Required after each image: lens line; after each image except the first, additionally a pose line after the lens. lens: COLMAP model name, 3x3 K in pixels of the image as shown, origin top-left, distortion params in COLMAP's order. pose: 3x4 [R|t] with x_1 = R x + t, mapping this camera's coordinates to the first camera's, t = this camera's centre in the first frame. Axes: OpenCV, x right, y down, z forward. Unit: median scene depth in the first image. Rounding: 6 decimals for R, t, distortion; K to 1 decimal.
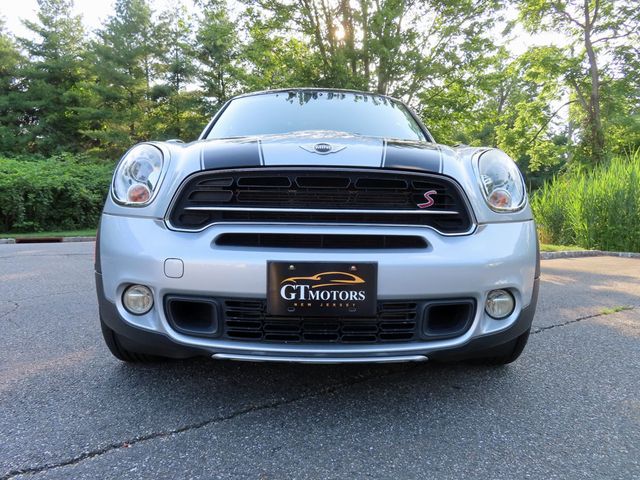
lens RADIAL K [[459.0, 0, 320.3], [0, 459.0, 241.8], [0, 0, 1]] dist [-0.021703, 0.028217]
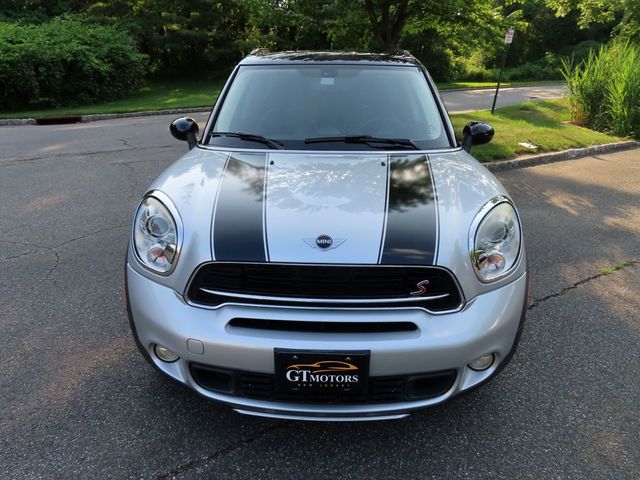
lens RADIAL K [[459.0, 0, 320.3], [0, 459.0, 241.8], [0, 0, 1]] dist [-0.021703, 0.028217]
pose [[0.998794, 0.012749, -0.047415, 0.047716], [0.002632, 0.950405, 0.311004, -0.531802], [0.049029, -0.310754, 0.949225, -0.007597]]
